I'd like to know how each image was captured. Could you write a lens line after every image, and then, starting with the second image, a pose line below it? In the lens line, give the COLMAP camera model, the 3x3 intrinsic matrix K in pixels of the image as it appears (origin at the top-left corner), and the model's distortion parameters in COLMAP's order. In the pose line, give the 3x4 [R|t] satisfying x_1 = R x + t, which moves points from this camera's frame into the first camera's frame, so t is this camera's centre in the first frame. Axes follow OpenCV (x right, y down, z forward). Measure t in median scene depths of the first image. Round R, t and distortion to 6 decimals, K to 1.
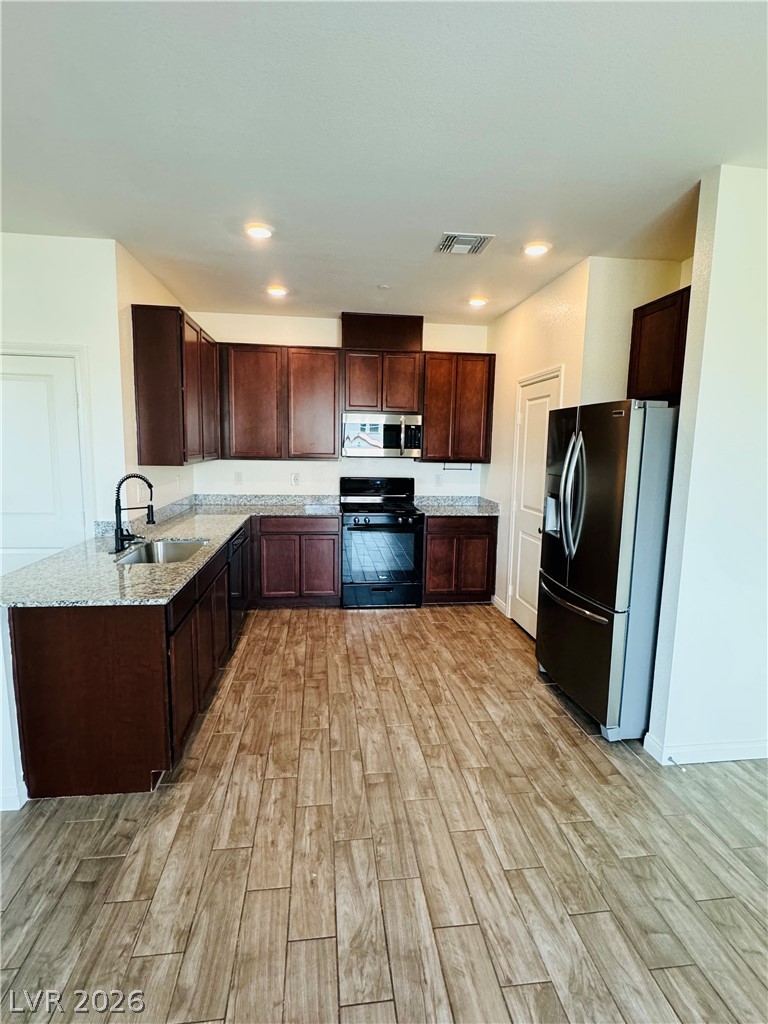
lens RADIAL K [[516.5, 0, 384.6], [0, 516.5, 512.0], [0, 0, 1]] dist [0.000518, -0.000563]
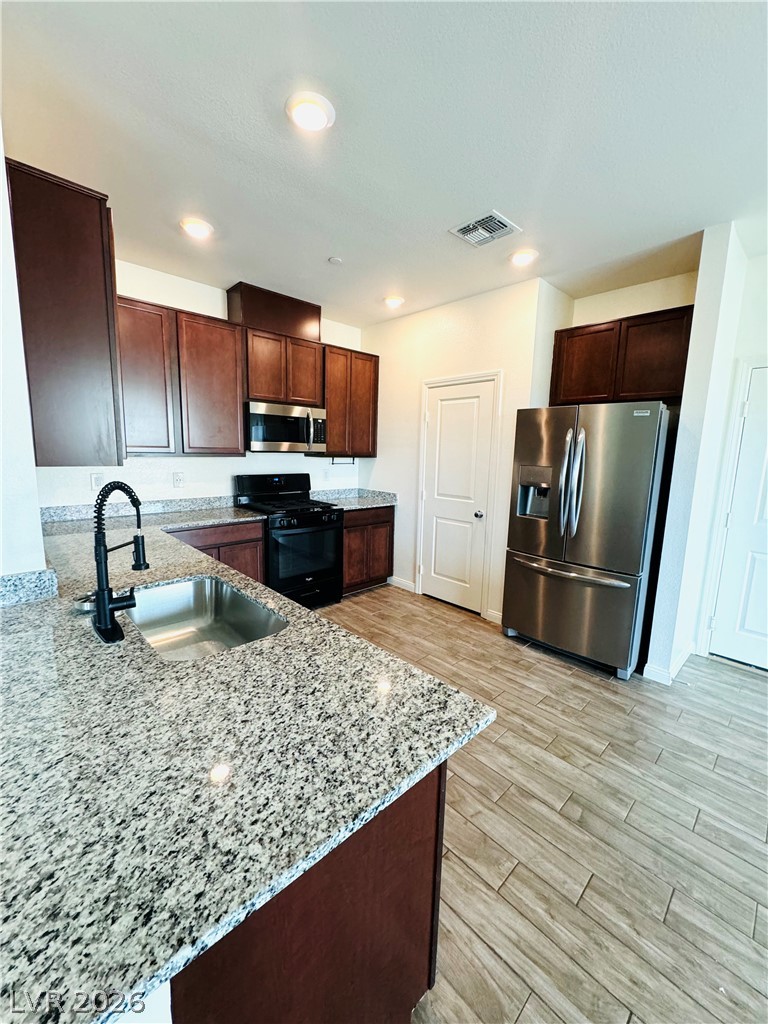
lens RADIAL K [[409.3, 0, 382.8], [0, 409.3, 511.8], [0, 0, 1]] dist [-0.003676, 0.000934]
pose [[0.804504, -0.090190, 0.587060, -0.452600], [0.069135, 0.995905, 0.058257, -0.043786], [-0.589910, -0.006282, 0.807444, 0.437246]]
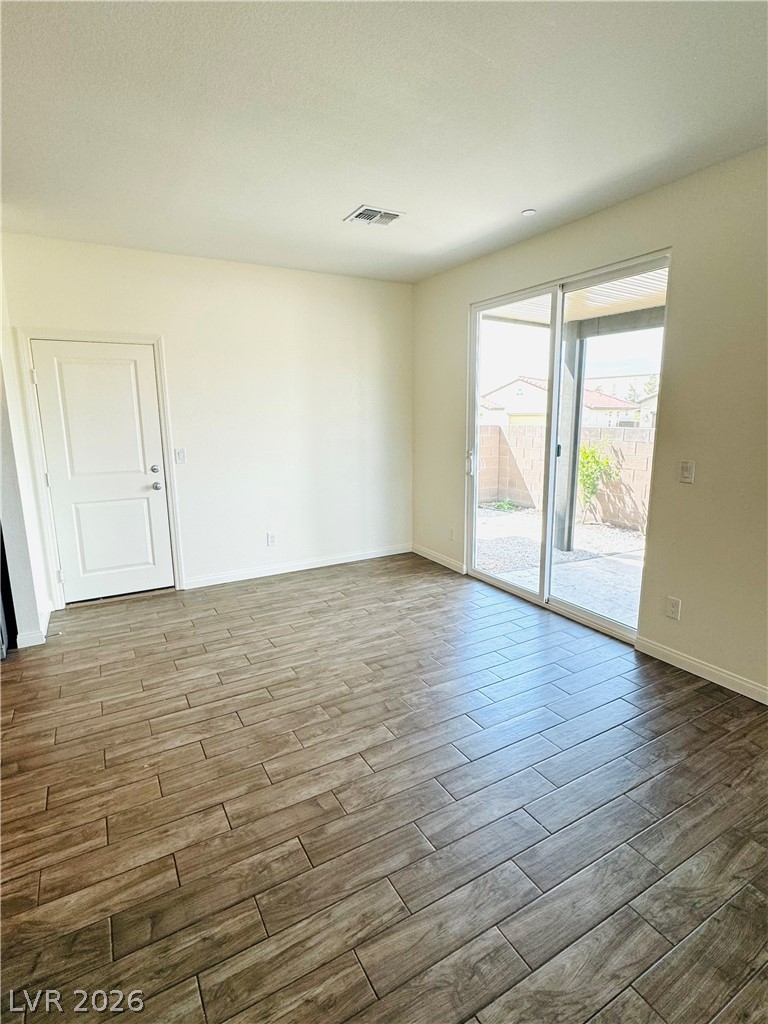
lens RADIAL K [[516.5, 0, 386.1], [0, 516.5, 509.4], [0, 0, 1]] dist [0.000518, -0.000563]
pose [[-0.384175, -0.185748, 0.904382, -0.724049], [0.121834, 0.960787, 0.249087, -0.060859], [-0.915186, 0.205877, -0.346480, 0.419810]]
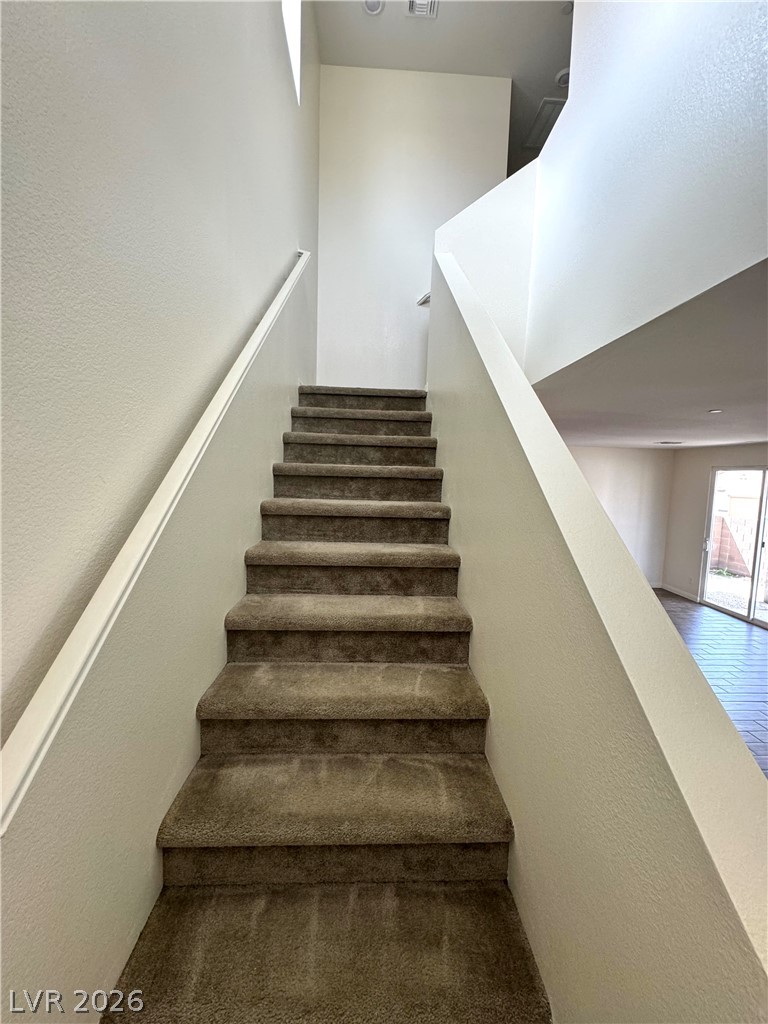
lens RADIAL K [[409.3, 0, 385.1], [0, 409.3, 514.6], [0, 0, 1]] dist [-0.003676, 0.000934]
pose [[0.076018, -0.111913, 0.990806, -1.774184], [0.100429, 0.989488, 0.104059, -0.358292], [-0.992036, 0.091595, 0.086458, 1.185740]]
